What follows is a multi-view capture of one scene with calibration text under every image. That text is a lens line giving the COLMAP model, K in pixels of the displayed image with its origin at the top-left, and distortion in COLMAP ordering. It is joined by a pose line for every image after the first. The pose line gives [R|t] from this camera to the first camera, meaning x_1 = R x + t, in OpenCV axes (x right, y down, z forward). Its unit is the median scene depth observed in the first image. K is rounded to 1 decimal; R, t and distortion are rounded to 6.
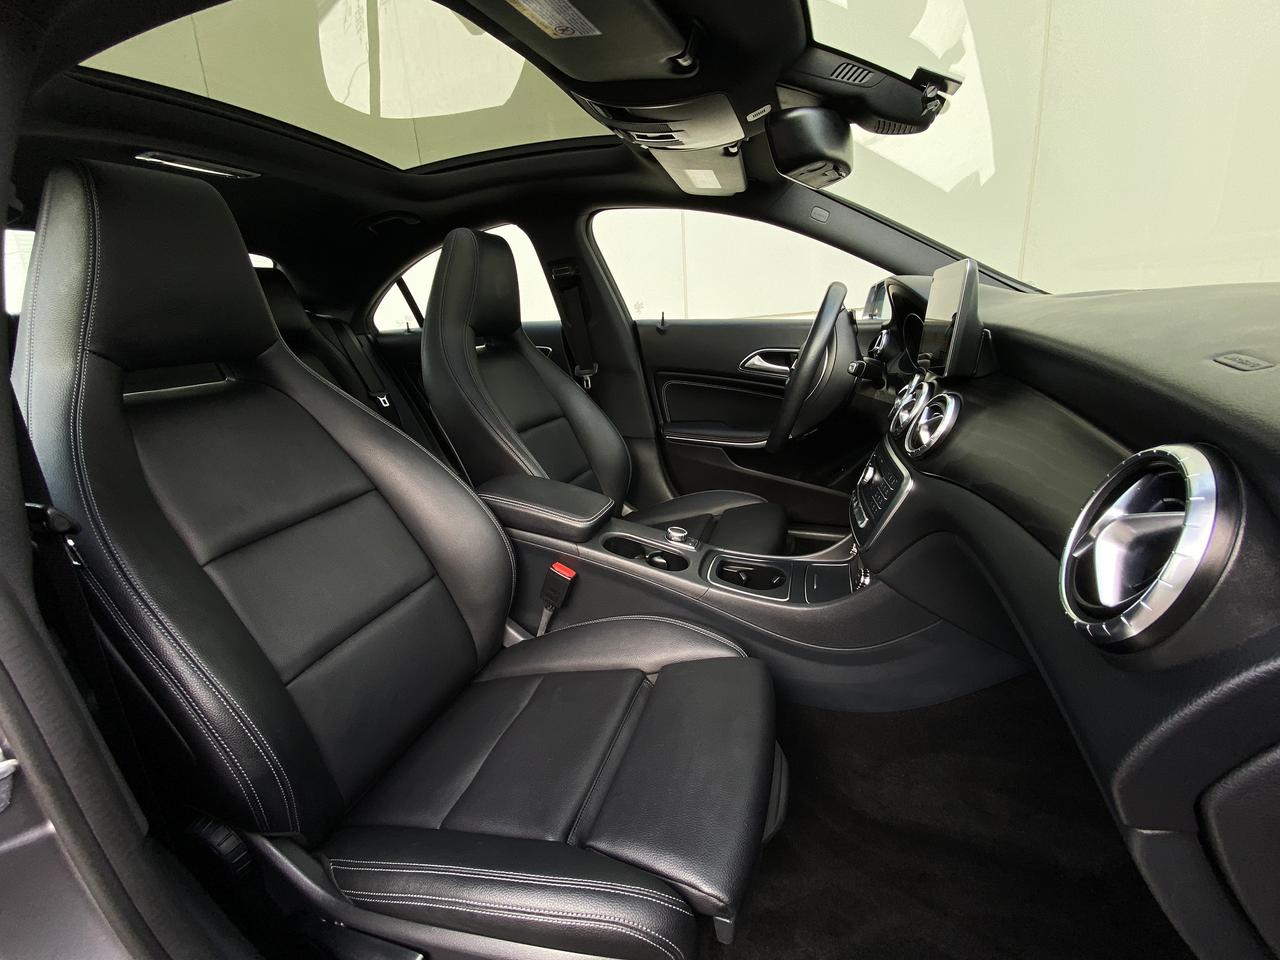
lens RADIAL K [[524.3, 0, 616.7], [0, 524.3, 480.5], [0, 0, 1]] dist [0.003607, -0.011283]
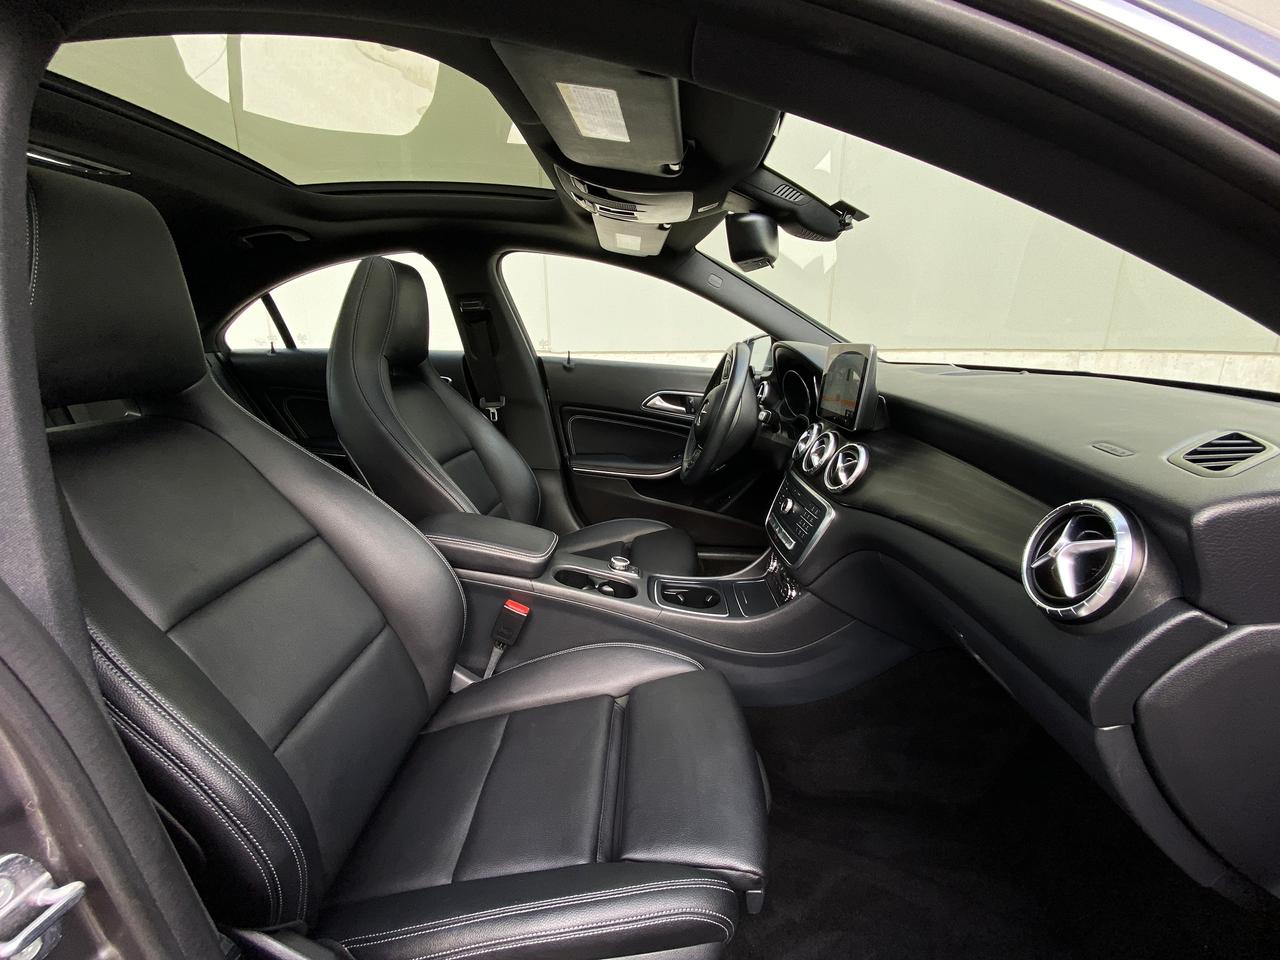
lens RADIAL K [[524.3, 0, 628.3], [0, 524.3, 480.8], [0, 0, 1]] dist [0.003607, -0.011283]
pose [[0.953946, -0.013453, 0.299676, -0.228257], [0.027732, 0.998671, -0.043446, -0.024575], [-0.298693, 0.049756, 0.953051, -0.049115]]
